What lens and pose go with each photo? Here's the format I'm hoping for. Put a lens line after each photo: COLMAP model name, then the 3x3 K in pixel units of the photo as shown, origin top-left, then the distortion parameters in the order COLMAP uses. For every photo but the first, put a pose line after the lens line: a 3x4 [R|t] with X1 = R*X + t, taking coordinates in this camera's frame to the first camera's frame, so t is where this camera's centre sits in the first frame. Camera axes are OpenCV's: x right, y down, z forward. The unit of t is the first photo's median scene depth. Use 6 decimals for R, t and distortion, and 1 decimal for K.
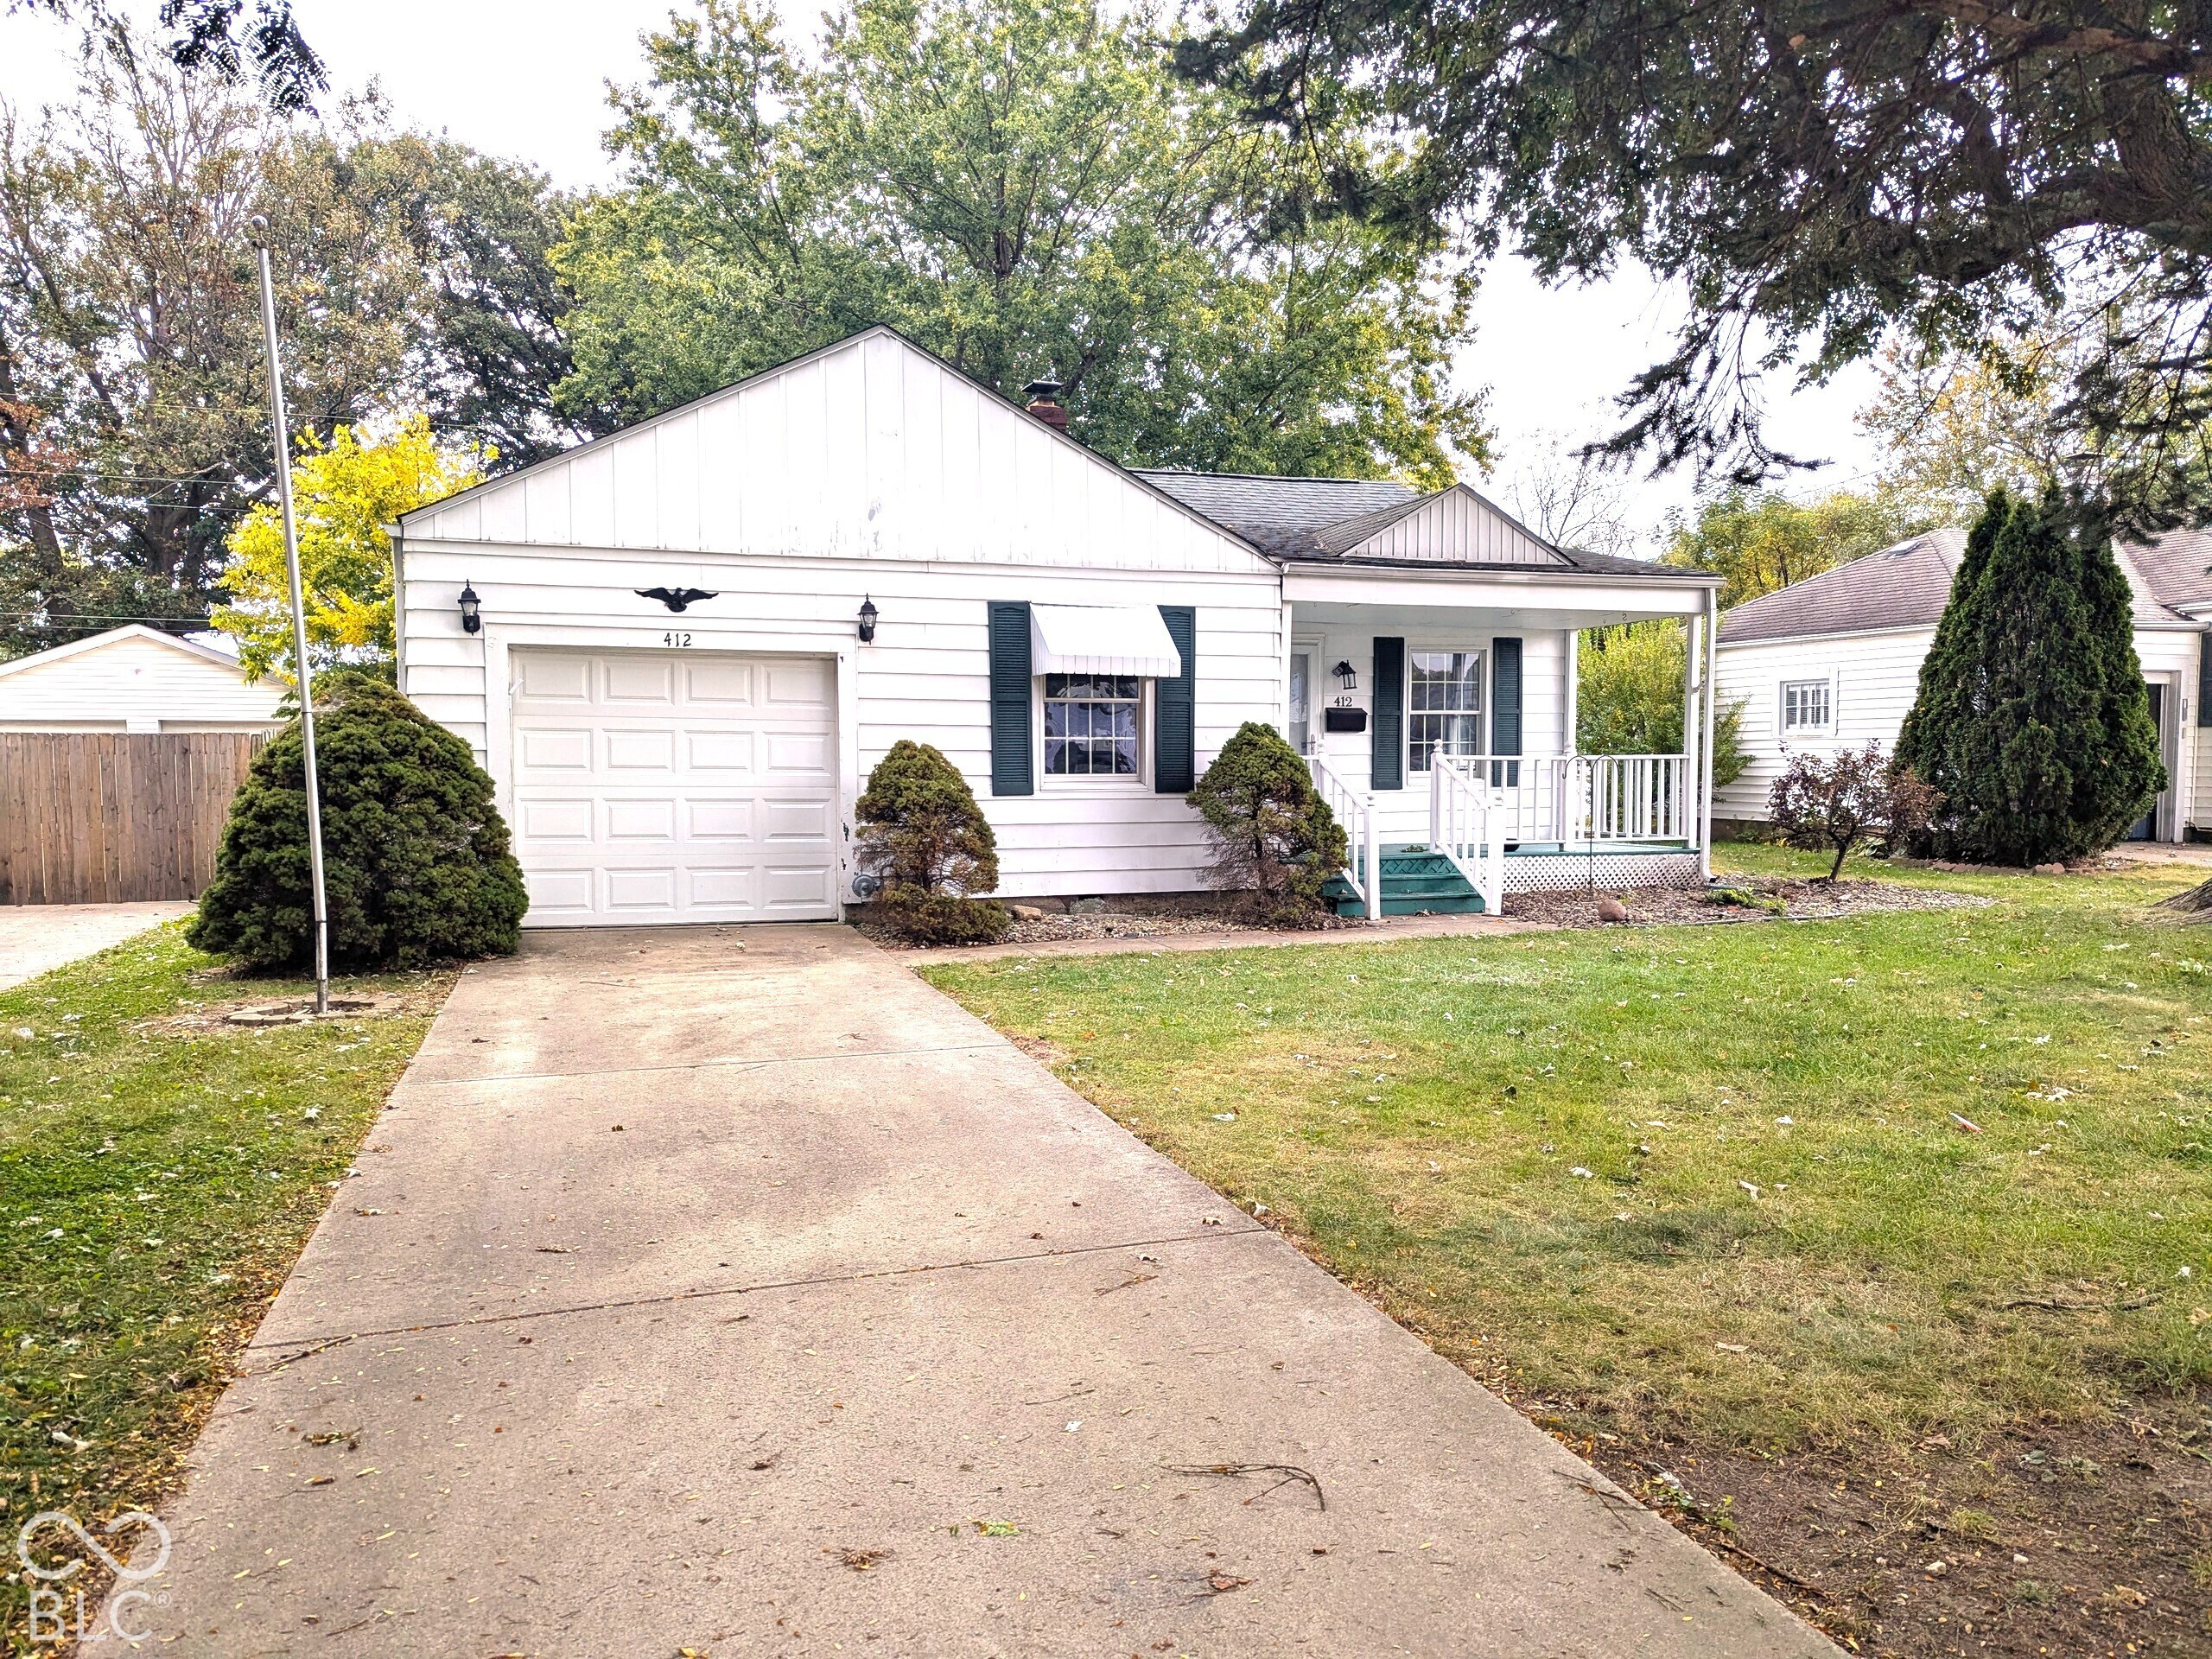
lens RADIAL K [[1605.2, 0, 1114.1], [0, 1605.2, 849.3], [0, 0, 1]] dist [0.058249, -0.015166]
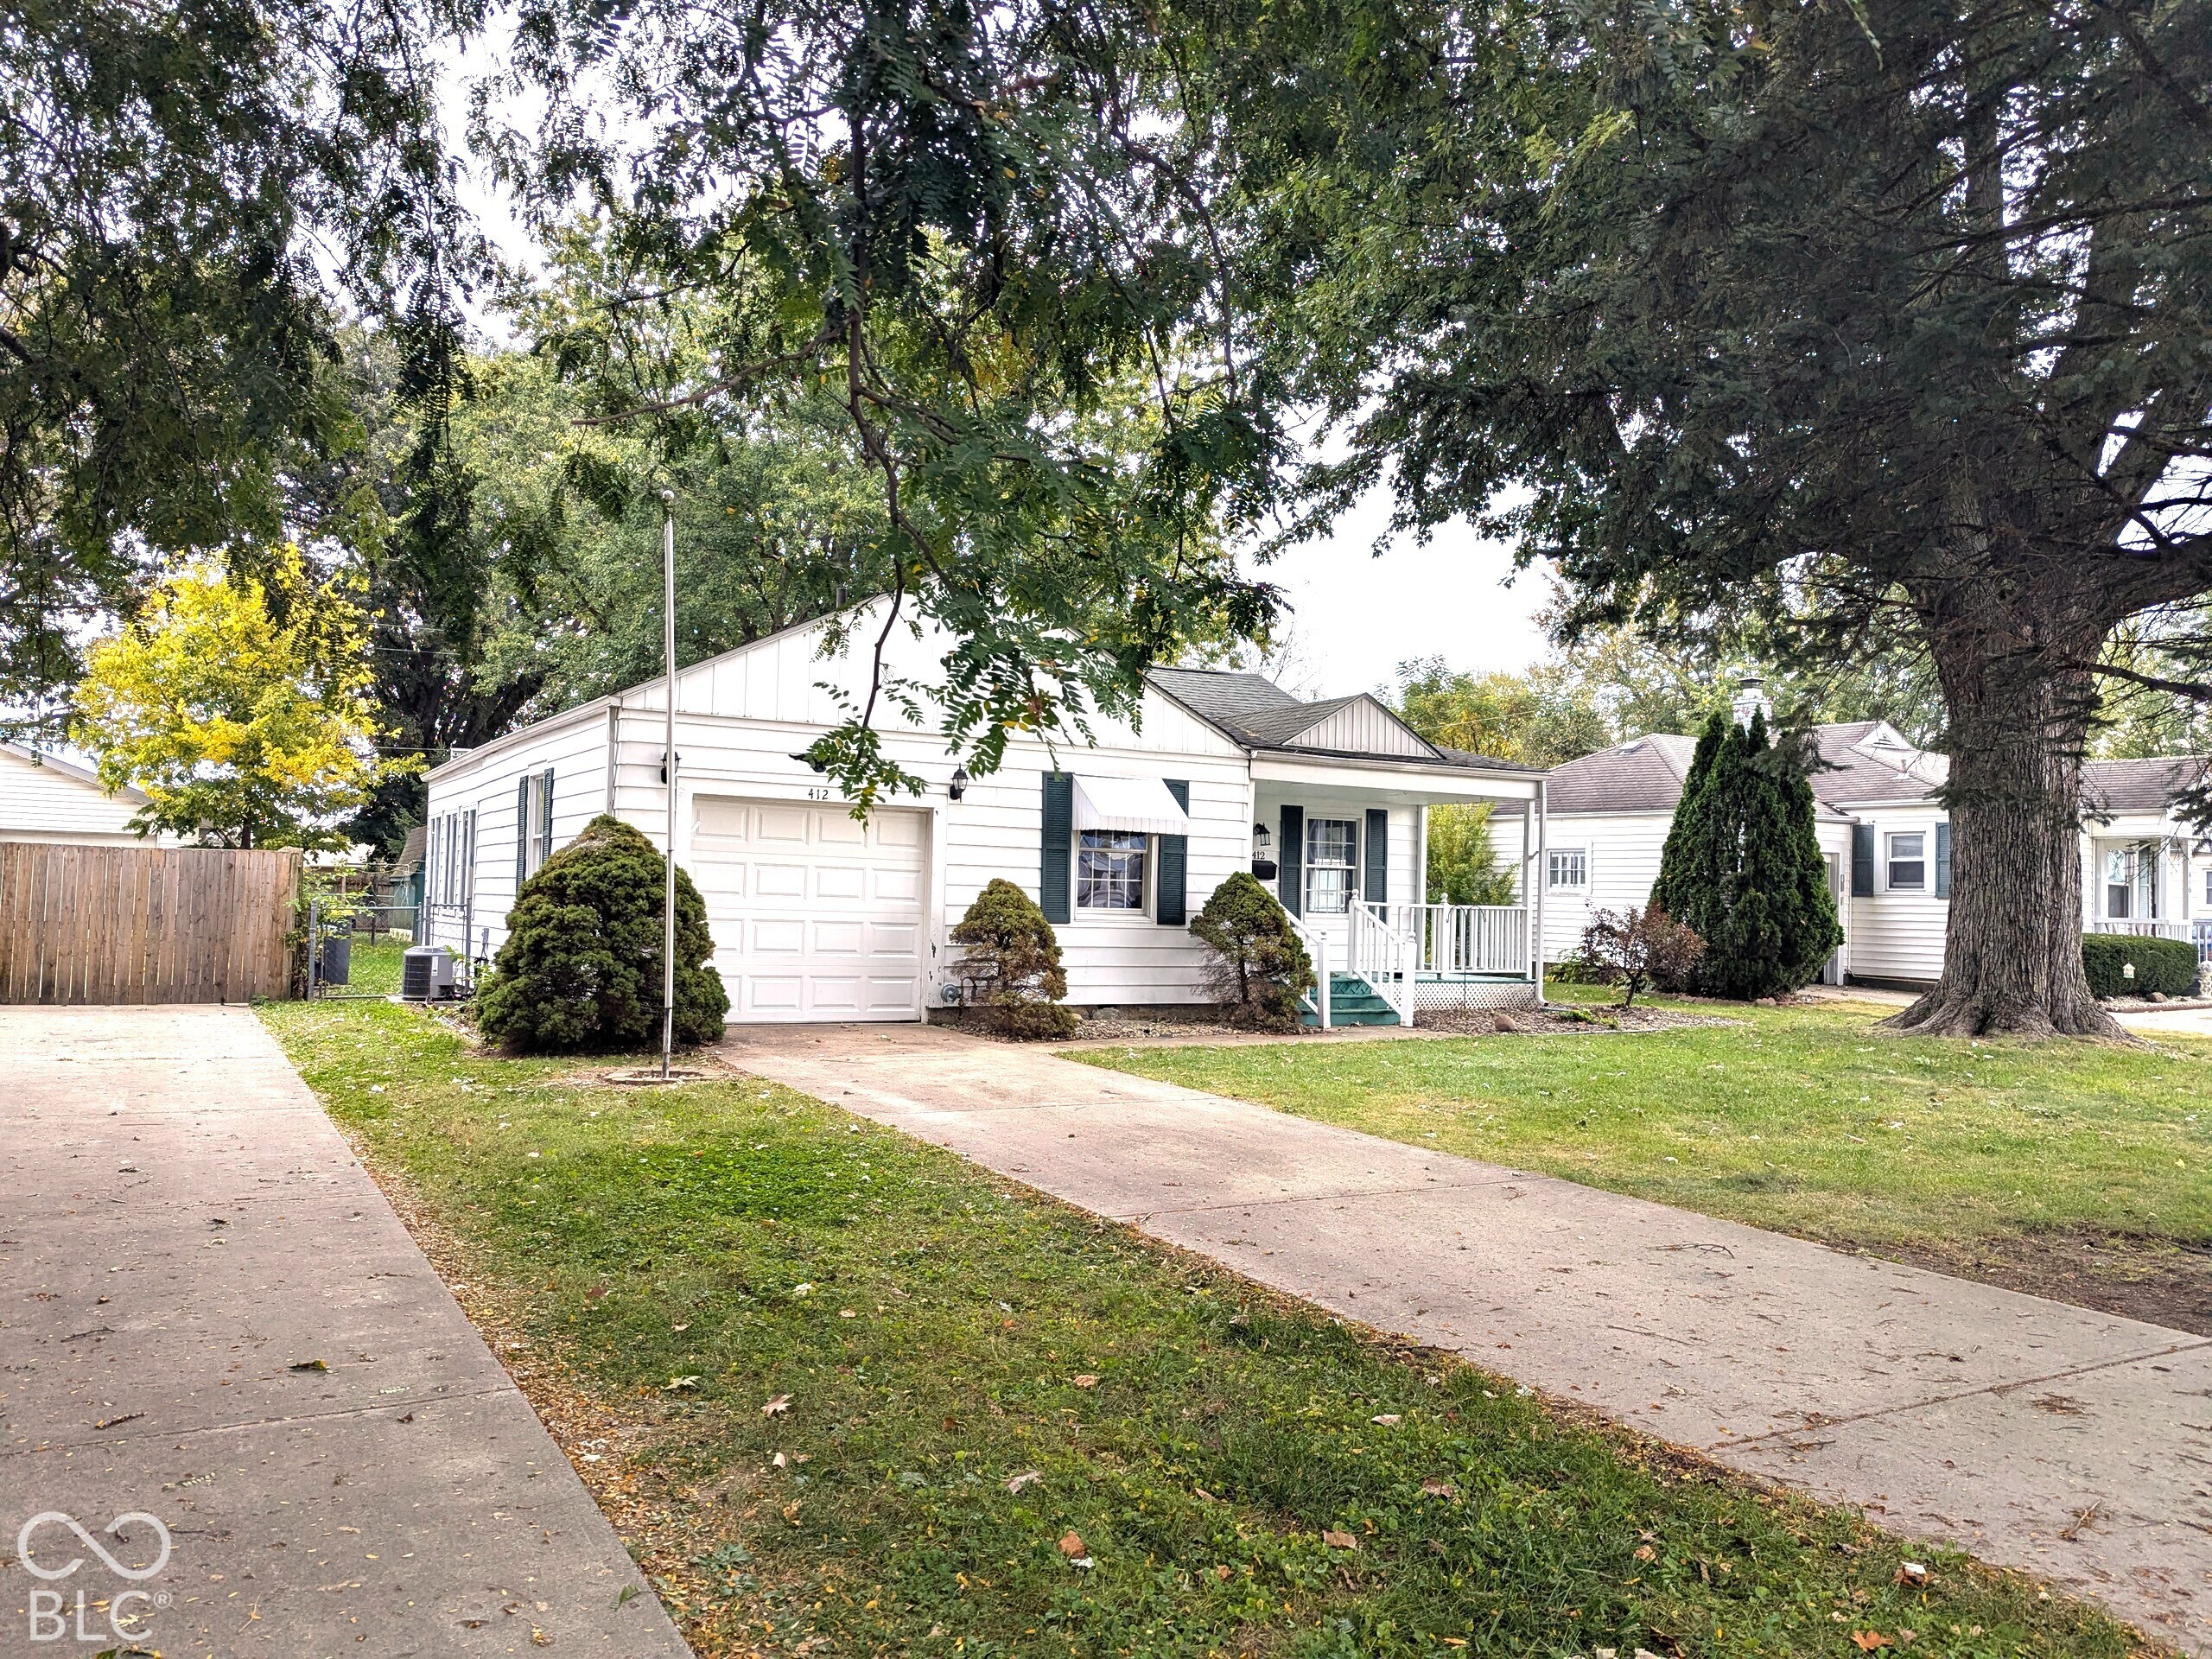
lens RADIAL K [[1605.2, 0, 1096.0], [0, 1605.2, 832.4], [0, 0, 1]] dist [0.058249, -0.015166]
pose [[0.981733, 0.036251, 0.186778, -0.254892], [-0.018547, 0.995239, -0.095681, 0.013752], [-0.189357, 0.090469, 0.977732, -0.230244]]
